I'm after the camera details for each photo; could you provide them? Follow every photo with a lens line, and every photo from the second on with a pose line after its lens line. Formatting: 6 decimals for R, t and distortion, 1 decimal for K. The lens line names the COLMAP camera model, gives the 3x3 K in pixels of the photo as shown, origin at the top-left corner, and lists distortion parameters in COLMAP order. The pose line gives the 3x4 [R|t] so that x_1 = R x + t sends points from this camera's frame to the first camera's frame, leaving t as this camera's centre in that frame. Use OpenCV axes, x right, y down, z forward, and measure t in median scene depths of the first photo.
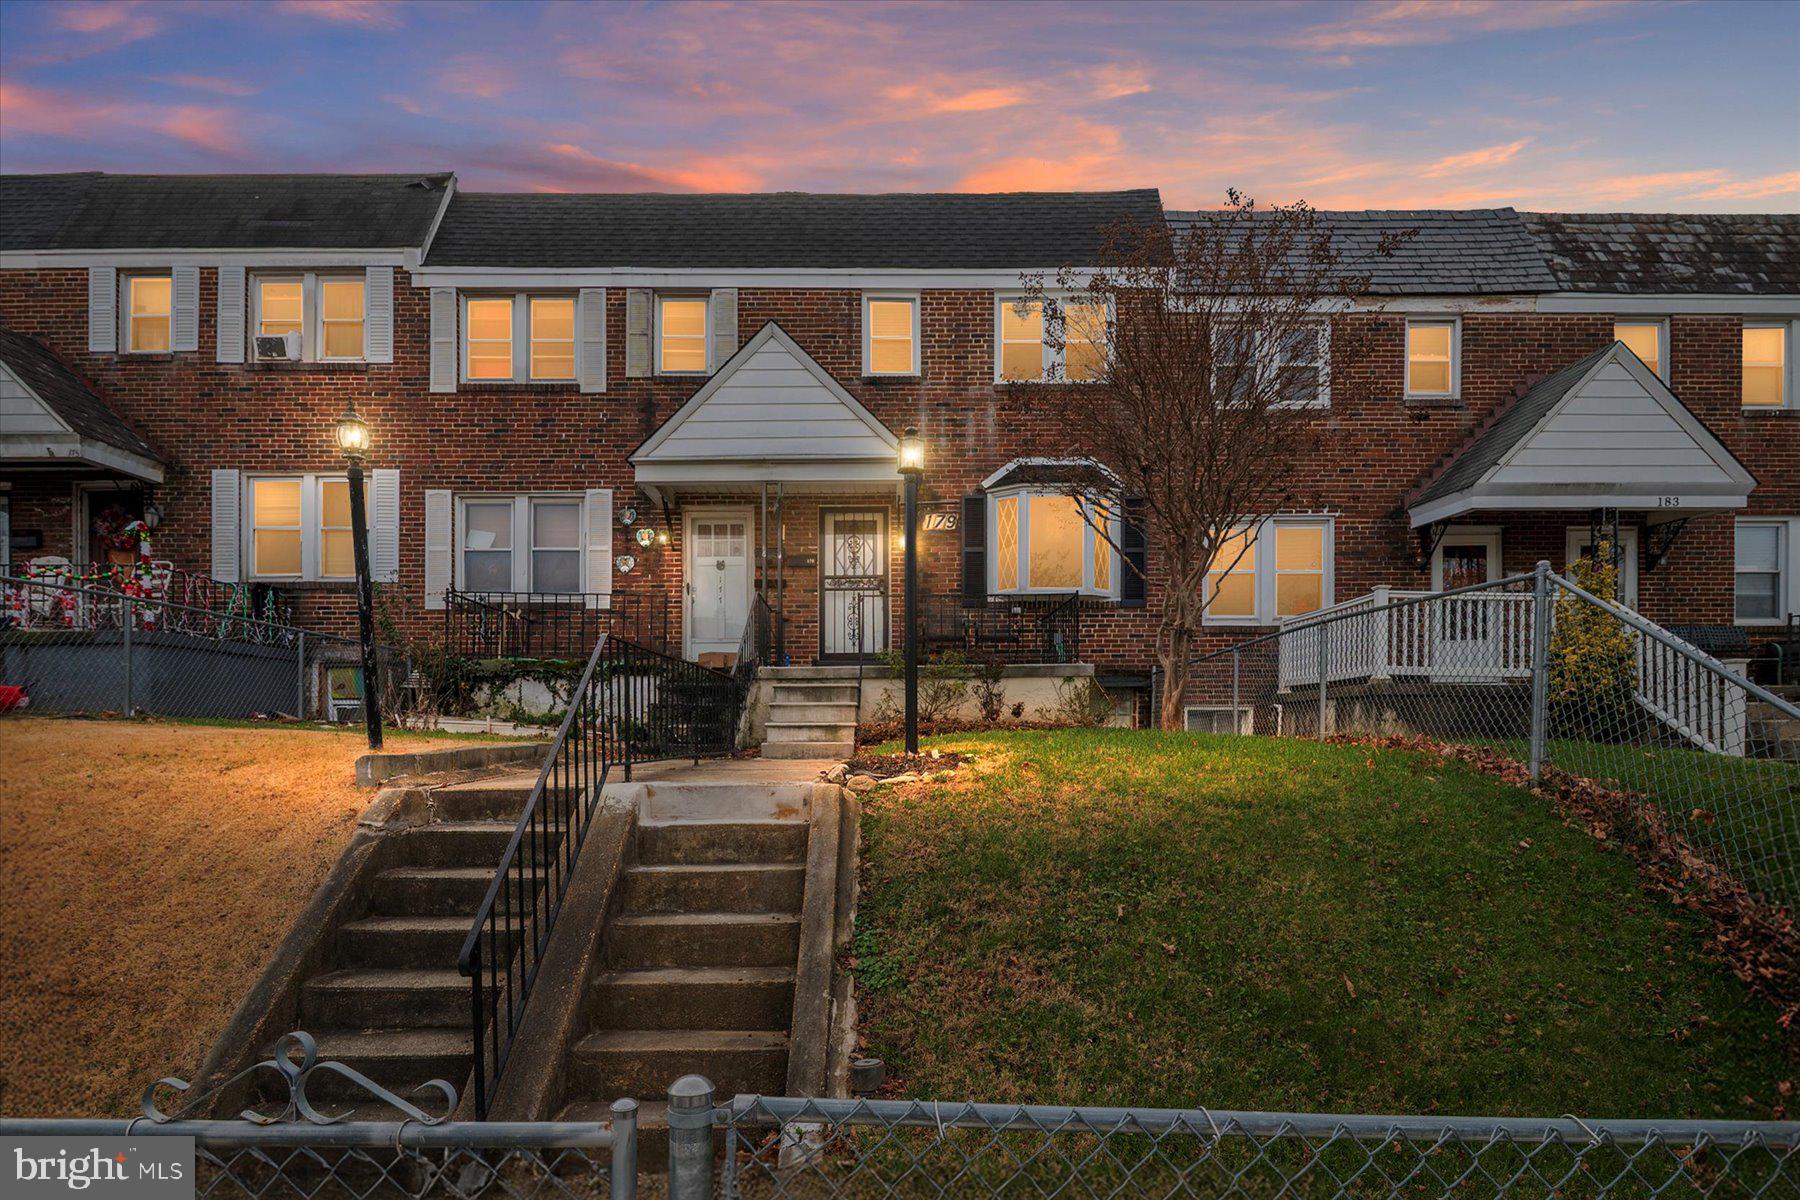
lens RADIAL K [[932.0, 0, 901.2], [0, 932.0, 634.3], [0, 0, 1]] dist [0.009334, -0.014183]
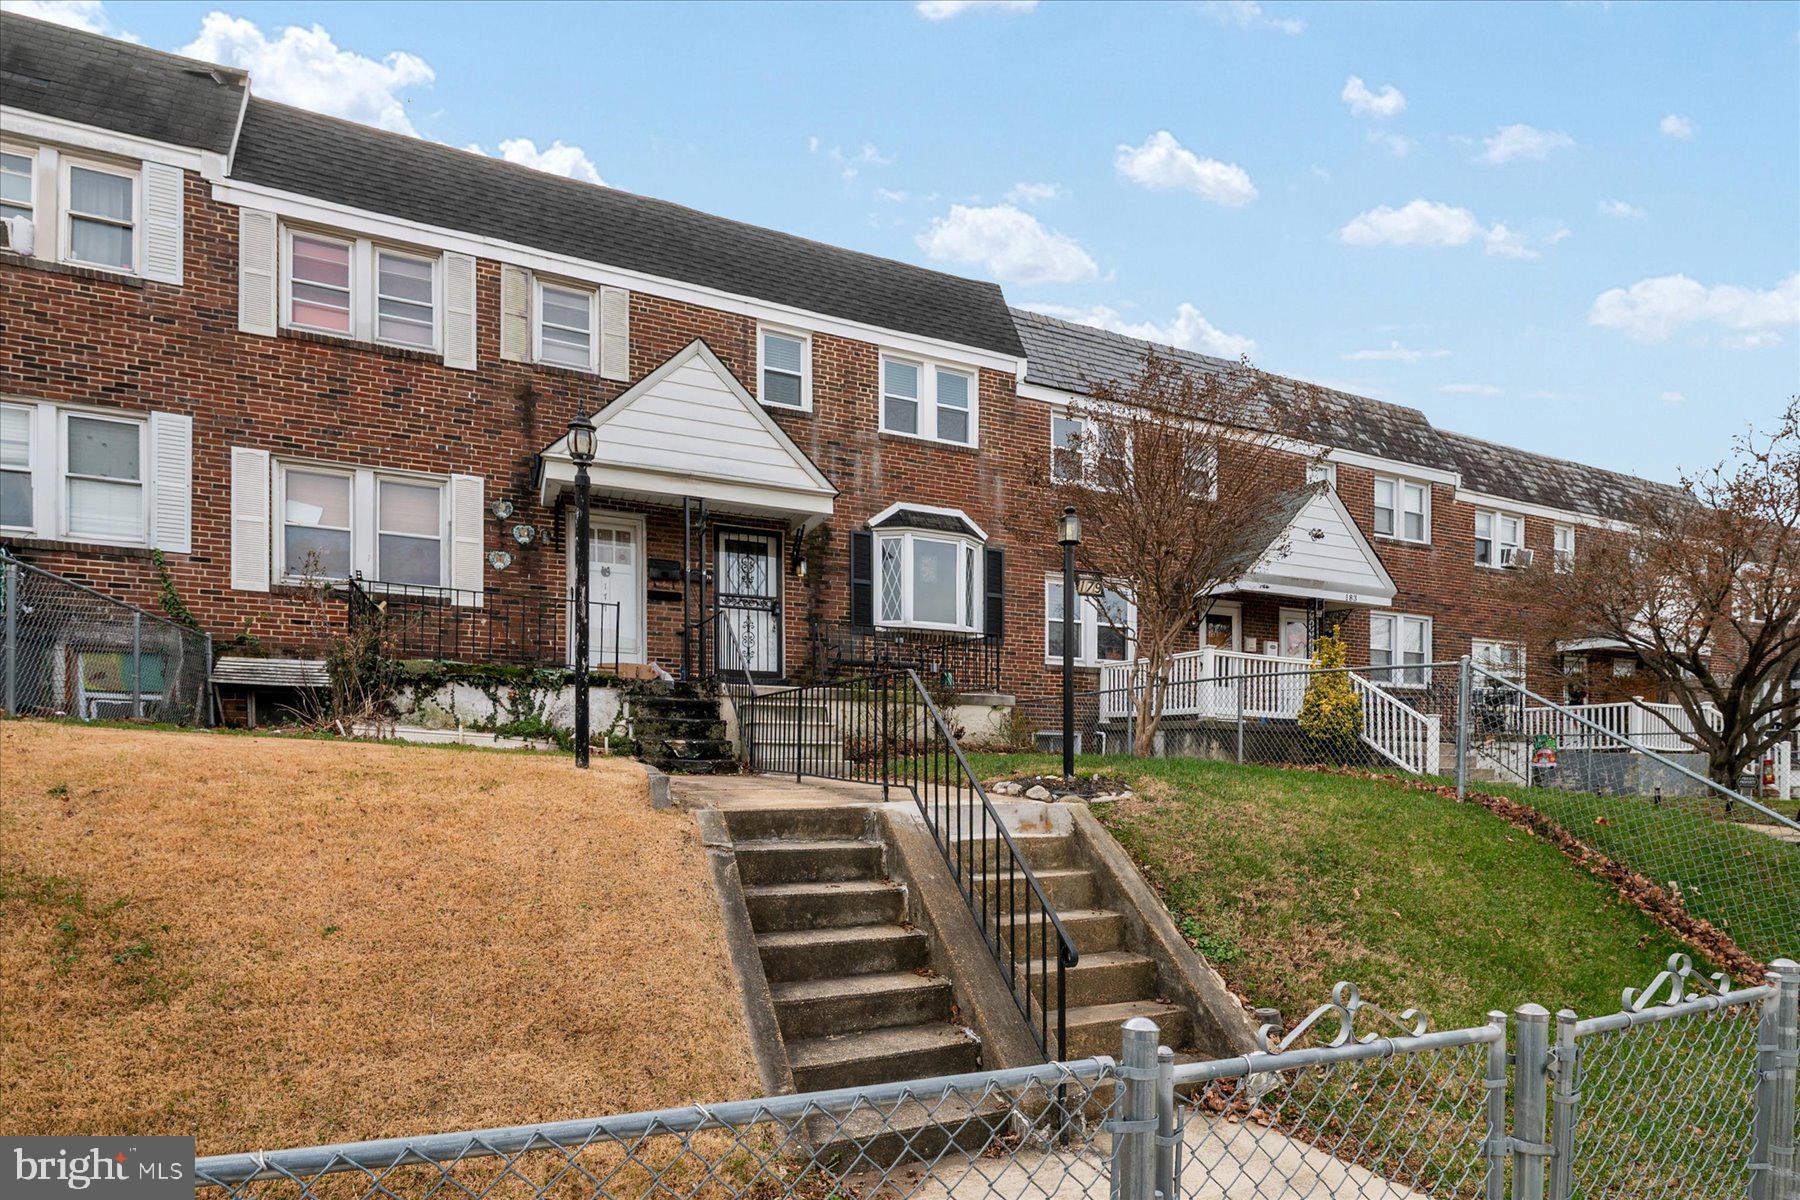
lens RADIAL K [[920.8, 0, 895.4], [0, 920.8, 632.8], [0, 0, 1]] dist [0.001807, -0.011748]
pose [[0.909096, 0.070464, 0.410585, -0.316047], [-0.065643, 0.997508, -0.025846, -0.005578], [-0.411383, -0.003455, 0.911456, 0.001504]]
